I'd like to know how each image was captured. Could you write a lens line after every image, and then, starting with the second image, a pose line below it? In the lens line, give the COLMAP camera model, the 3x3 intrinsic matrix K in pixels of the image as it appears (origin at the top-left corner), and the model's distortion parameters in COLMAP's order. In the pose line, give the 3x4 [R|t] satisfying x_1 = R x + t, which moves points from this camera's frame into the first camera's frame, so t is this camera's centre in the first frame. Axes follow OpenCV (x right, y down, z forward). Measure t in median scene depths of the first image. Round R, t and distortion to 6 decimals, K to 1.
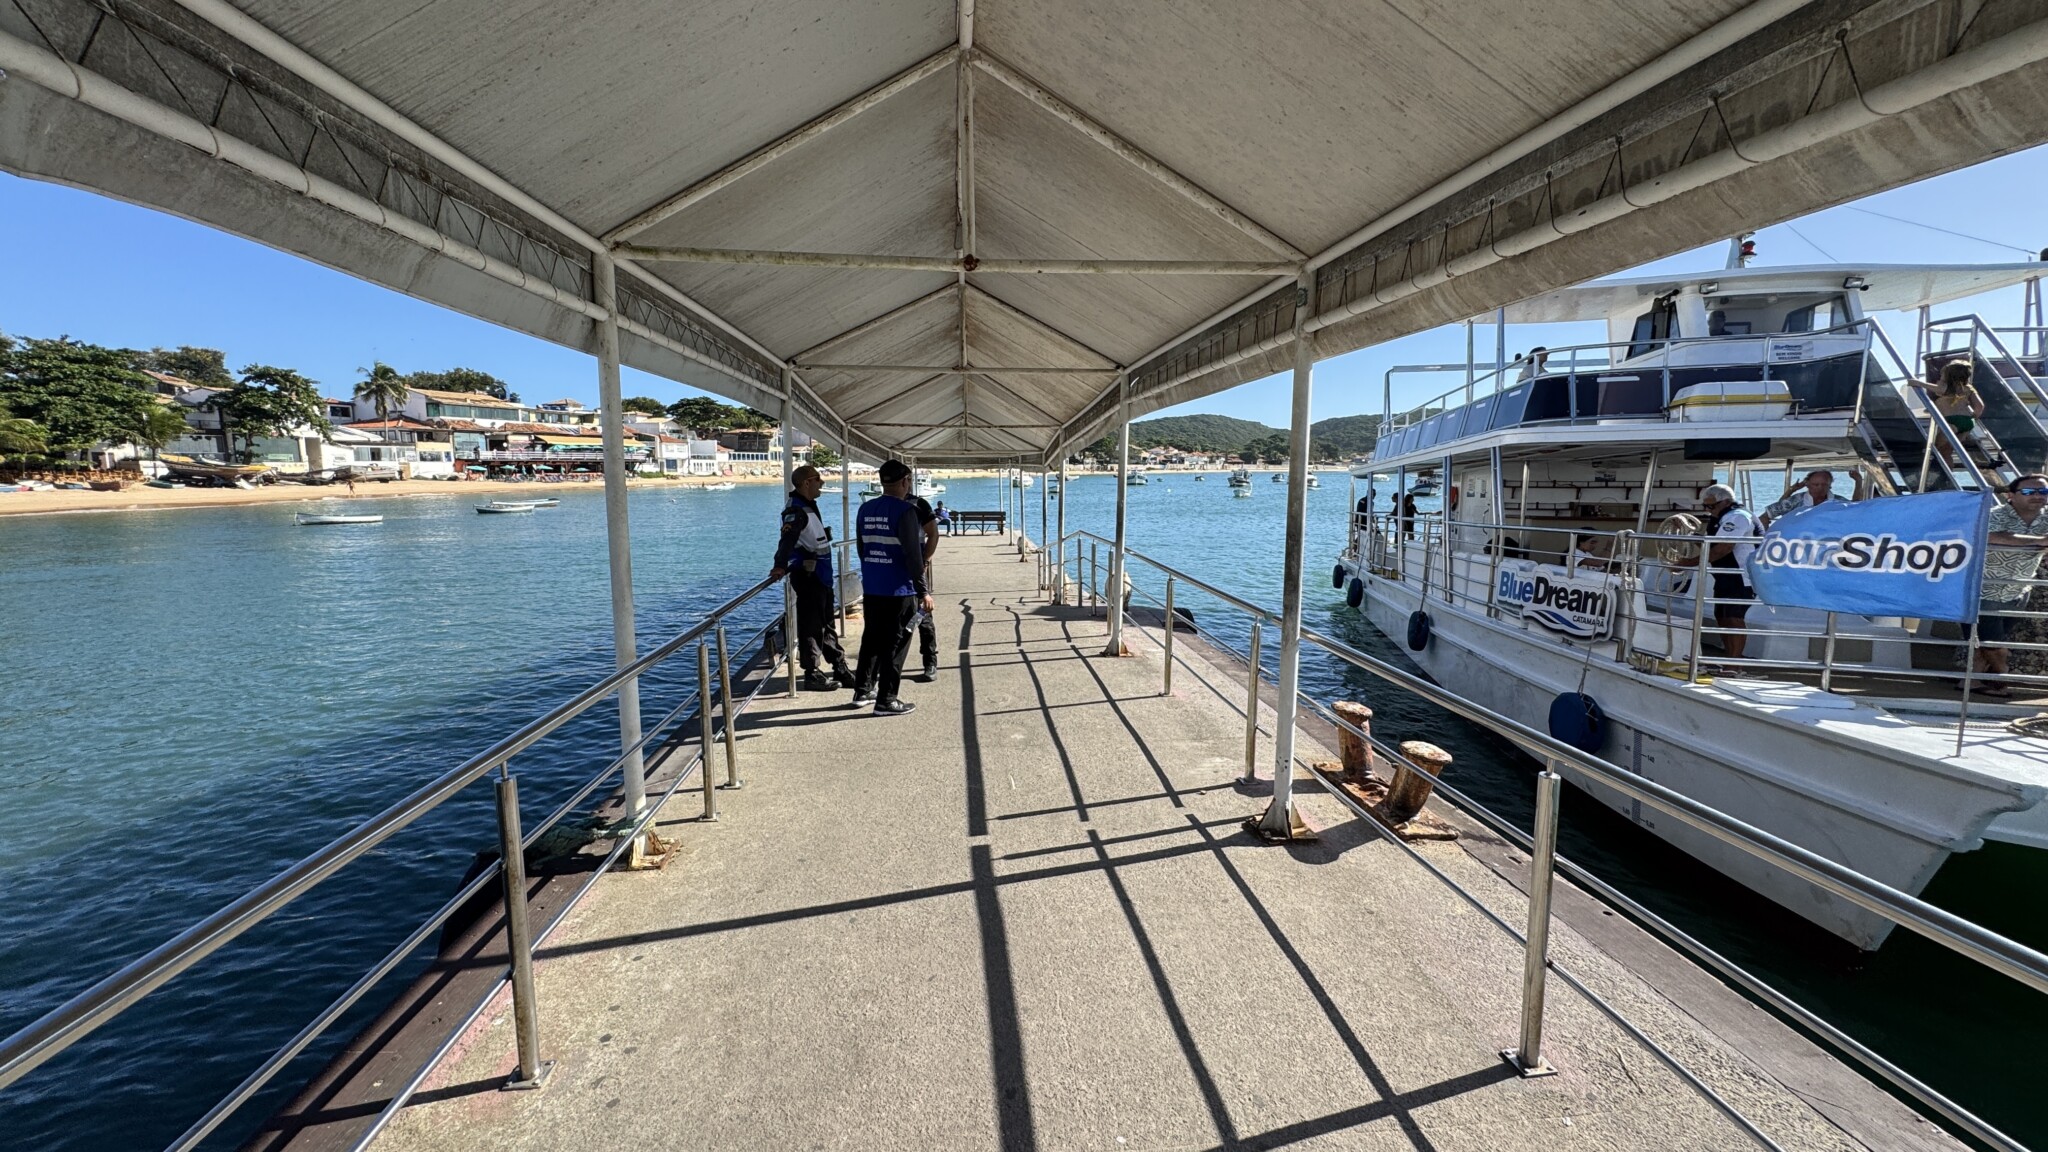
lens RADIAL K [[821.4, 0, 1018.5], [0, 821.4, 574.7], [0, 0, 1]] dist [0.000391, 0.000009]
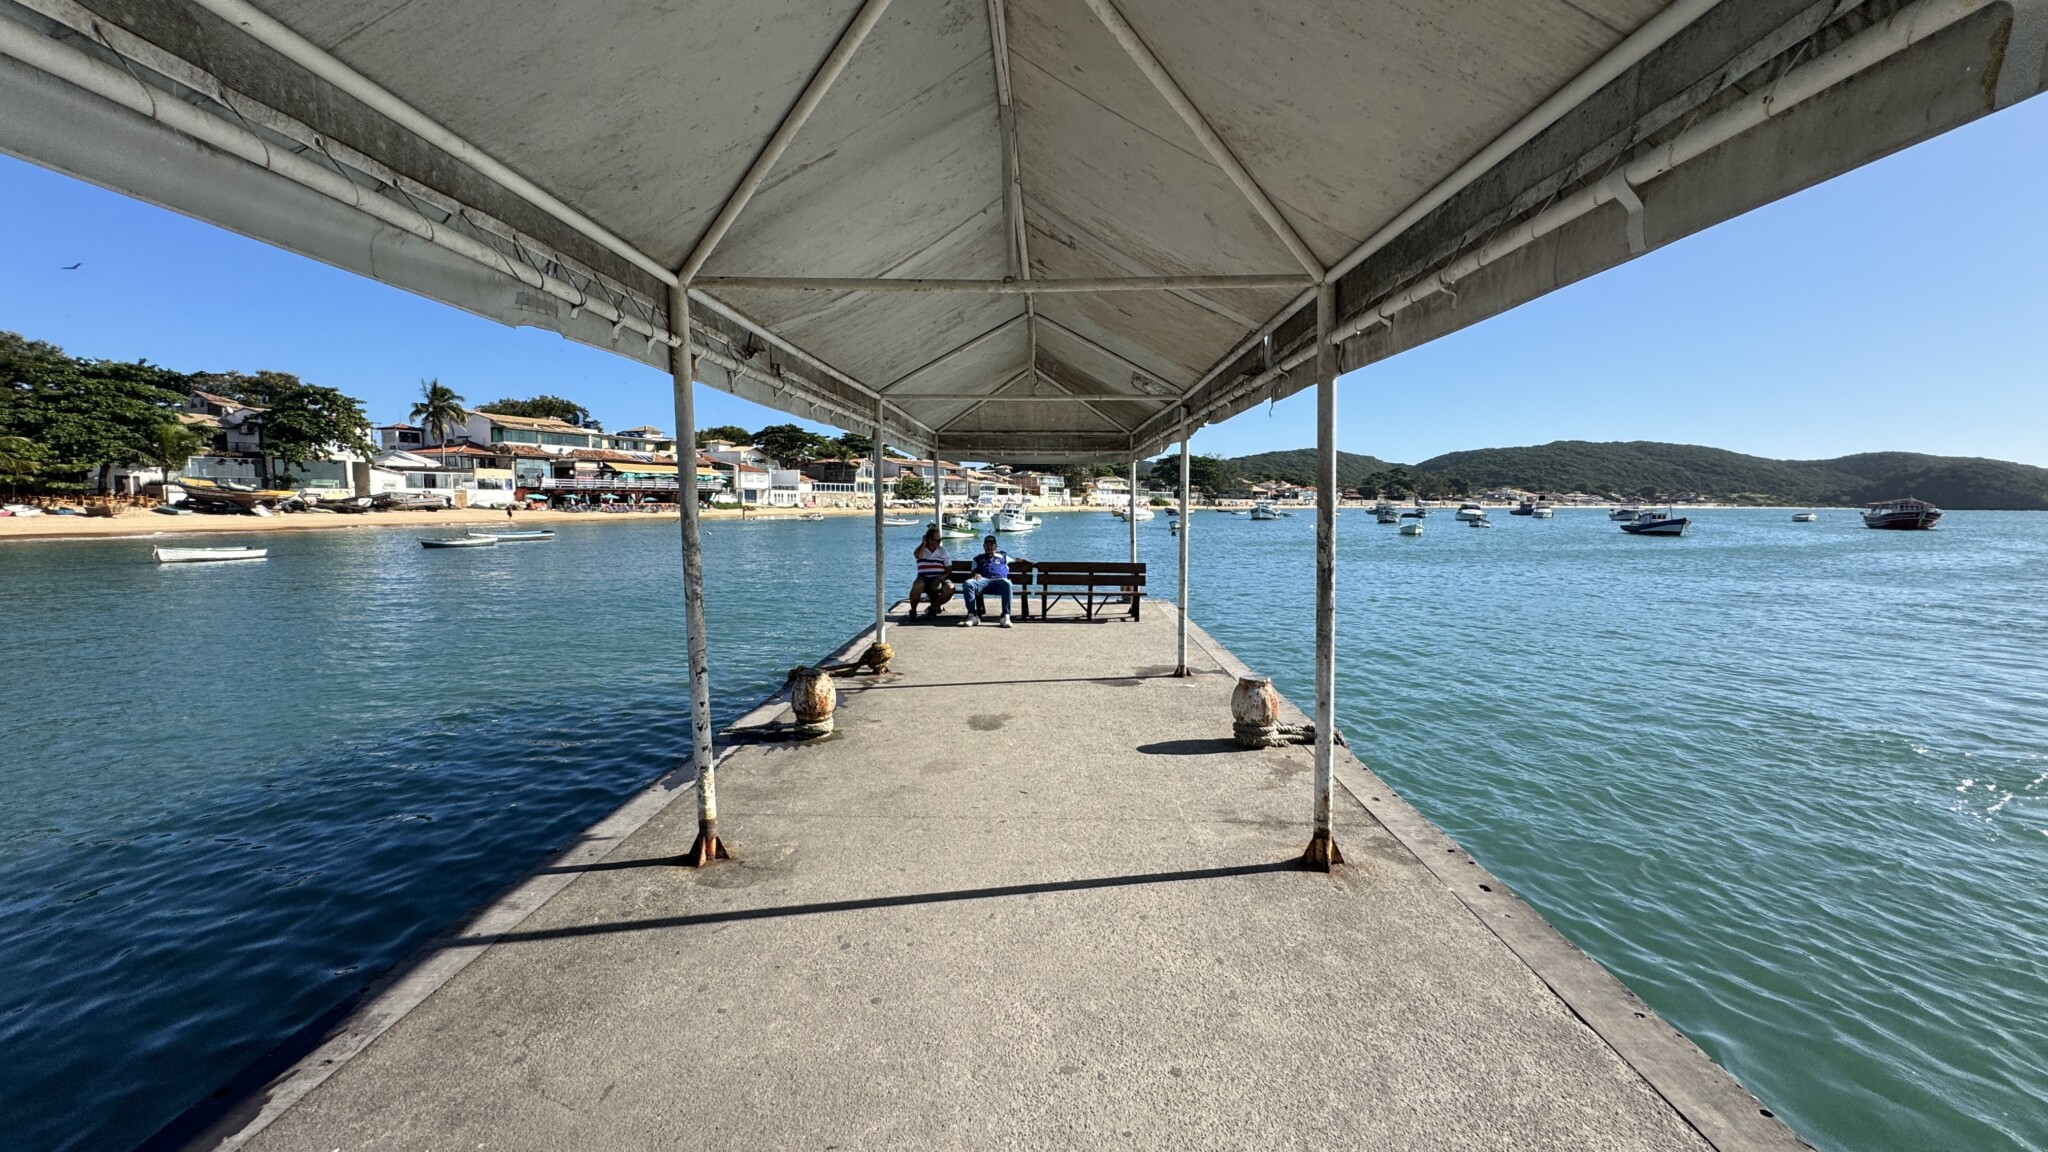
lens RADIAL K [[821.4, 0, 1025.2], [0, 821.4, 573.6], [0, 0, 1]] dist [0.000391, 0.000009]
pose [[0.993776, 0.013703, -0.110548, -0.007176], [-0.018569, 0.998898, -0.043106, -0.012817], [0.109836, 0.044891, 0.992936, 0.140960]]
